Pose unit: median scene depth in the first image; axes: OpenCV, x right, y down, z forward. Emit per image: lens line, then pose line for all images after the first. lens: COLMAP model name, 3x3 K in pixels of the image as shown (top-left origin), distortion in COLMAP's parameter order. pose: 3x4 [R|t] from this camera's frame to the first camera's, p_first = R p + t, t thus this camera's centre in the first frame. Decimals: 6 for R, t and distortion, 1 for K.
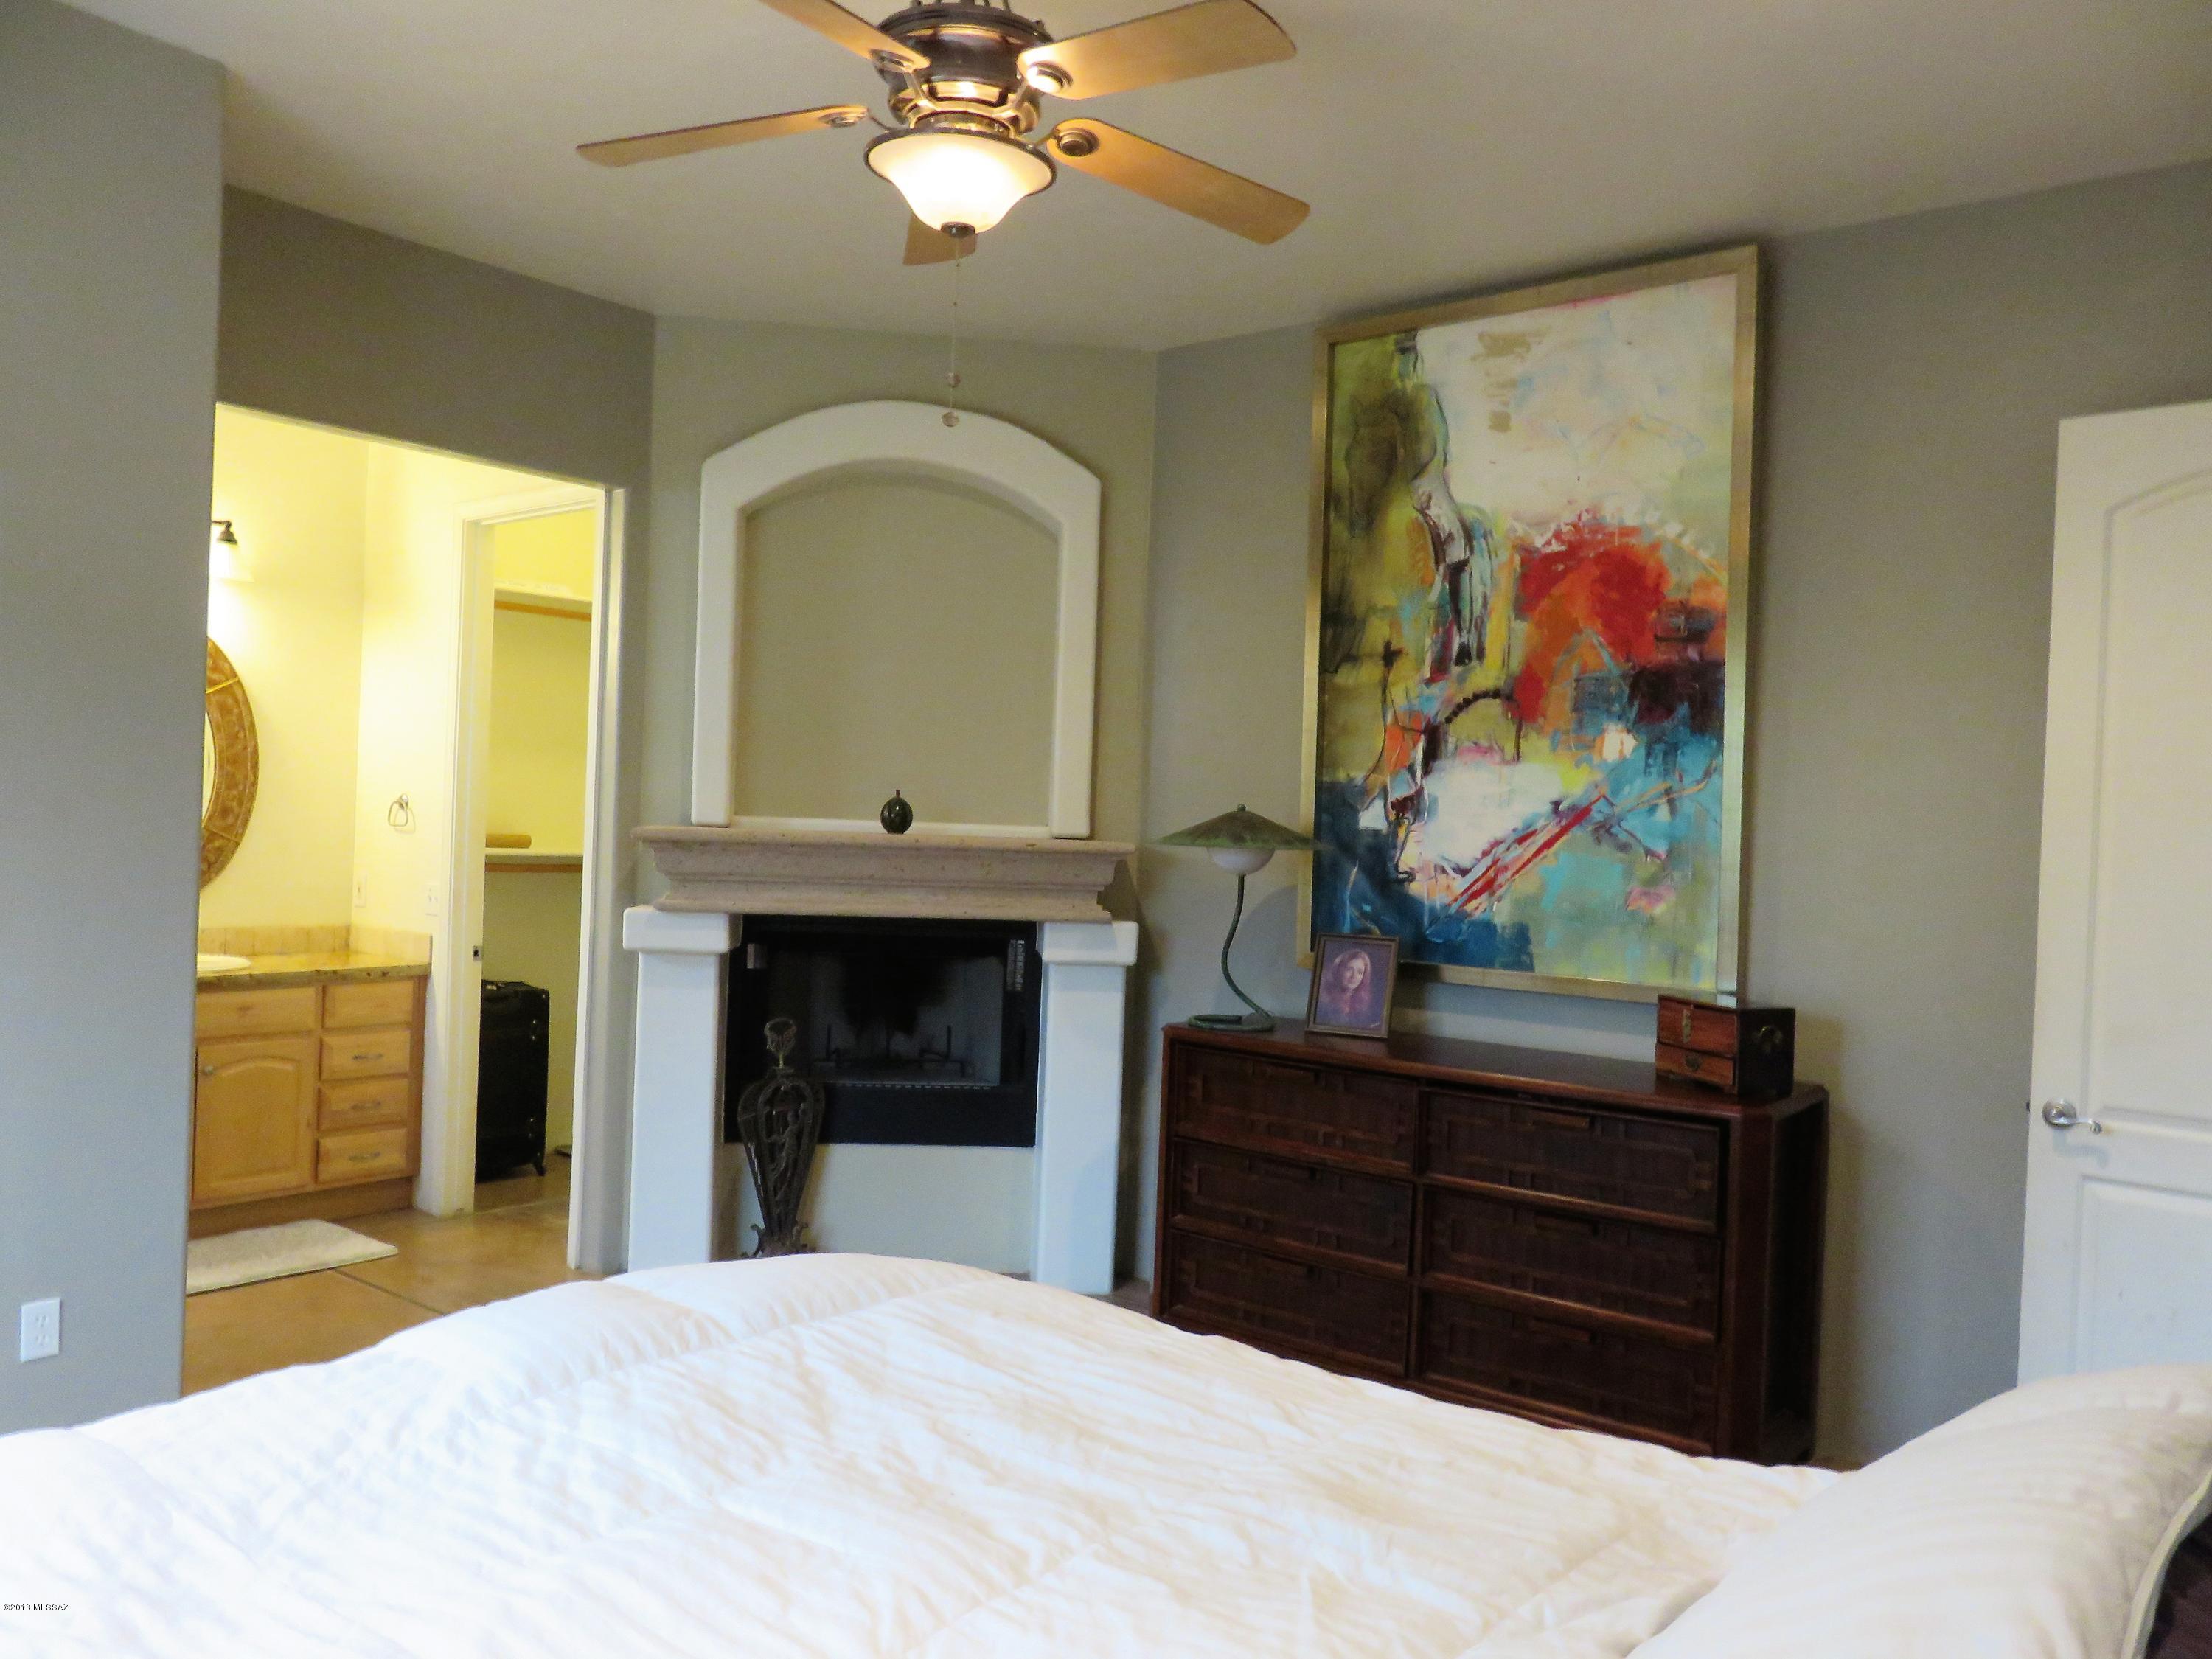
lens RADIAL K [[1664.8, 0, 1105.0], [0, 1664.8, 829.7], [0, 0, 1]] dist [-0.007652, -0.008515]
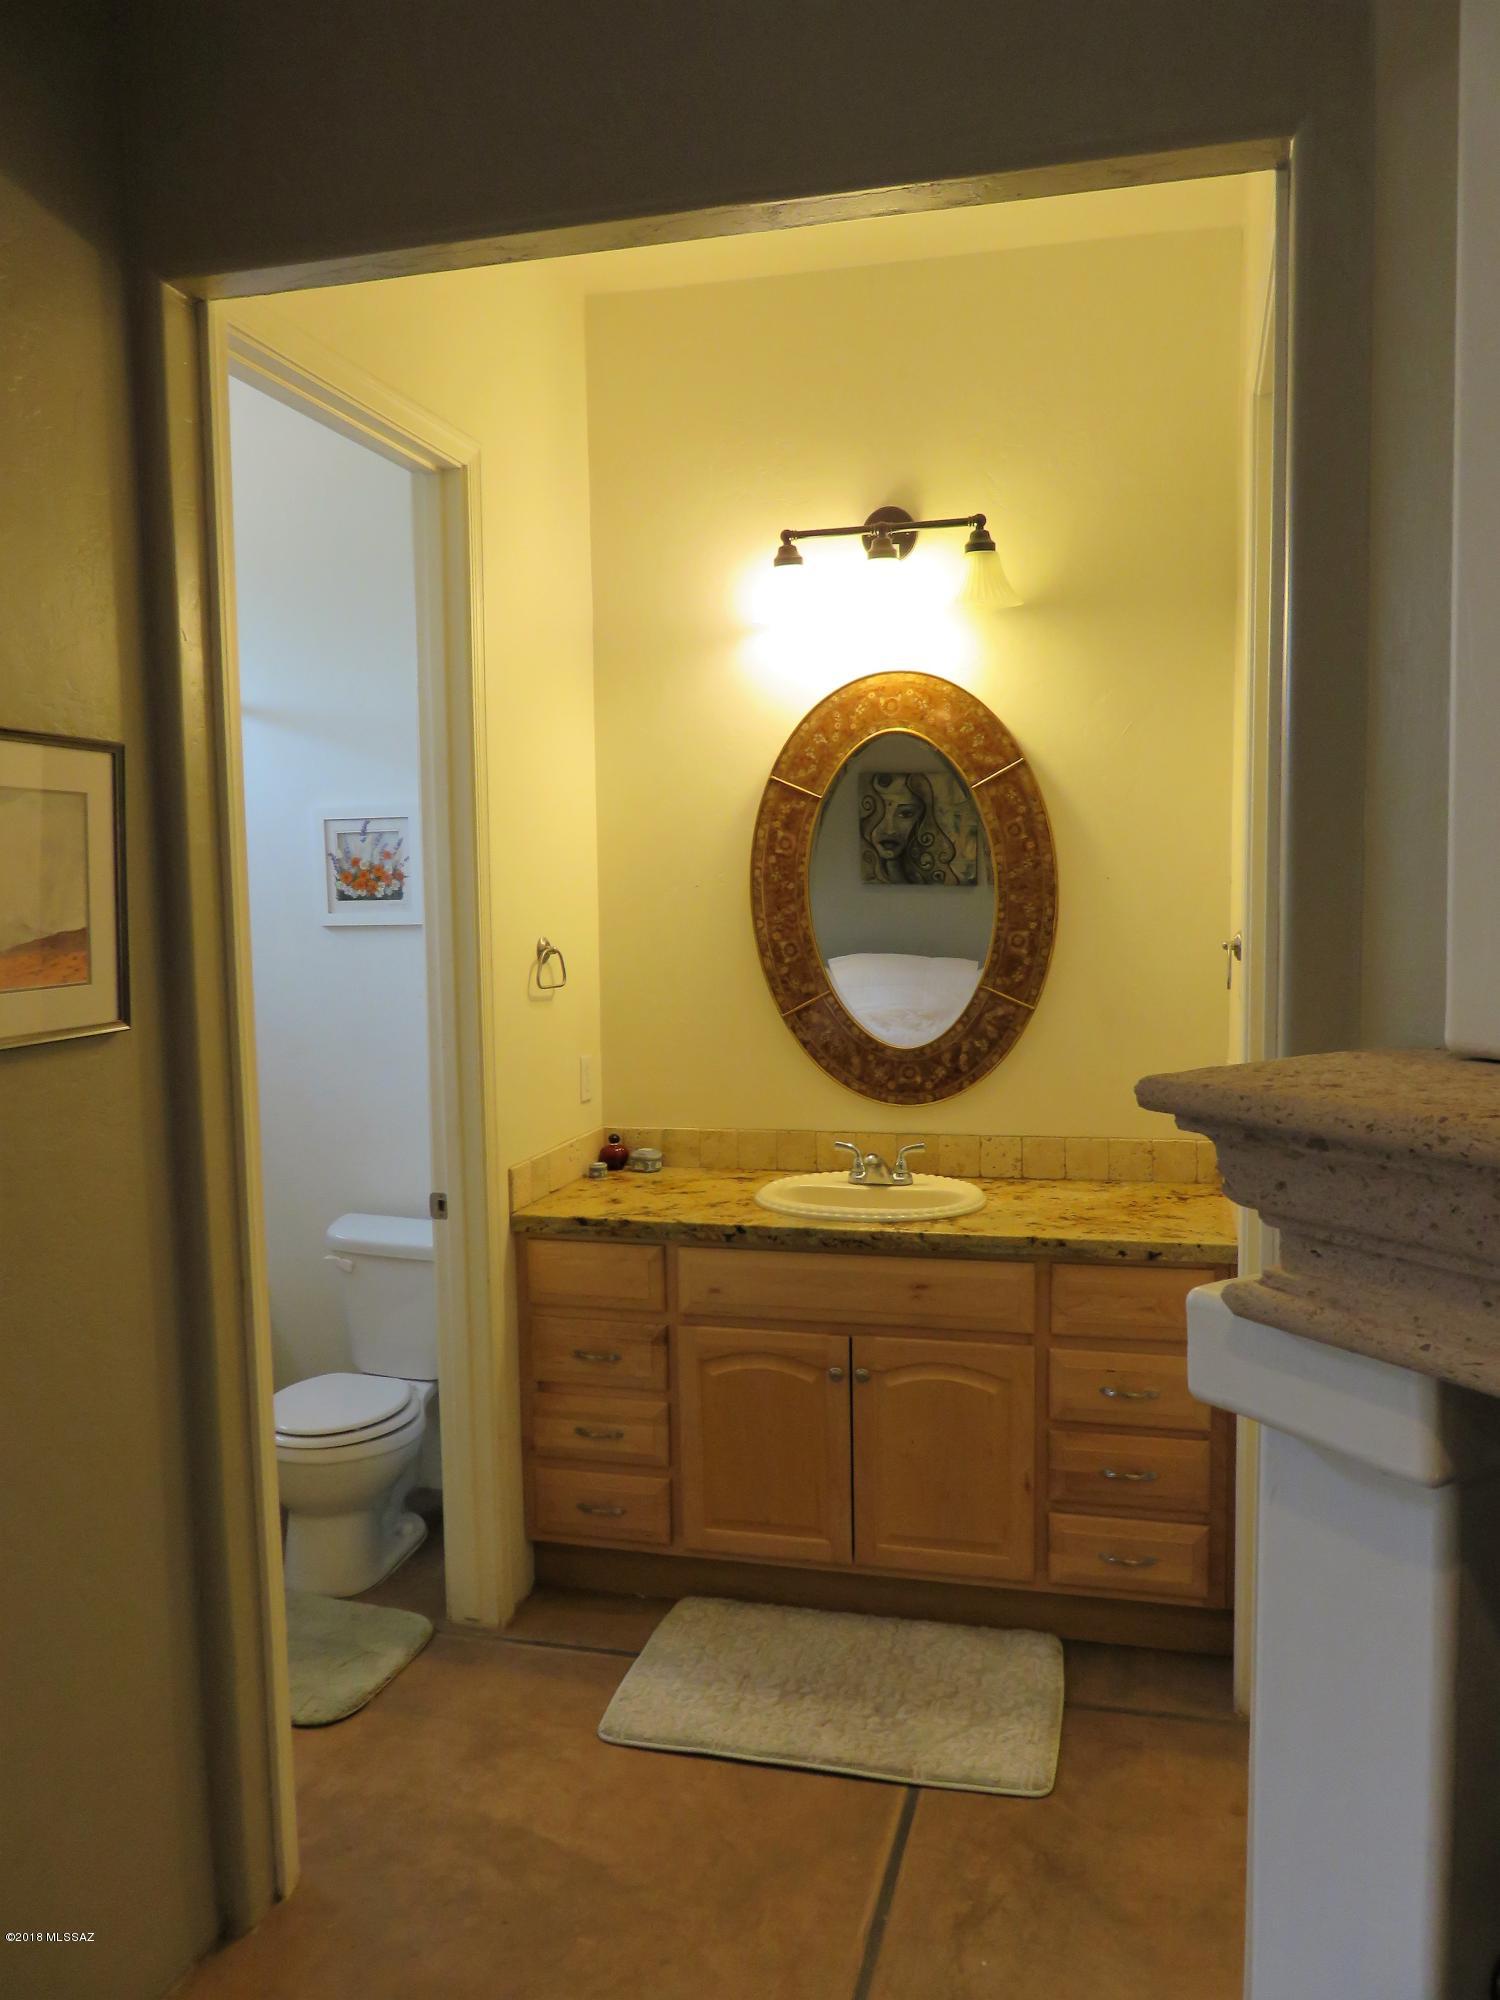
lens RADIAL K [[1505.2, 0, 749.2], [0, 1505.2, 1000.9], [0, 0, 1]] dist [-0.007652, -0.008515]
pose [[0.414178, 0.035224, -0.909514, -0.027137], [0.023152, 0.998520, 0.049214, -0.028789], [0.909902, -0.041440, 0.412749, 0.678158]]
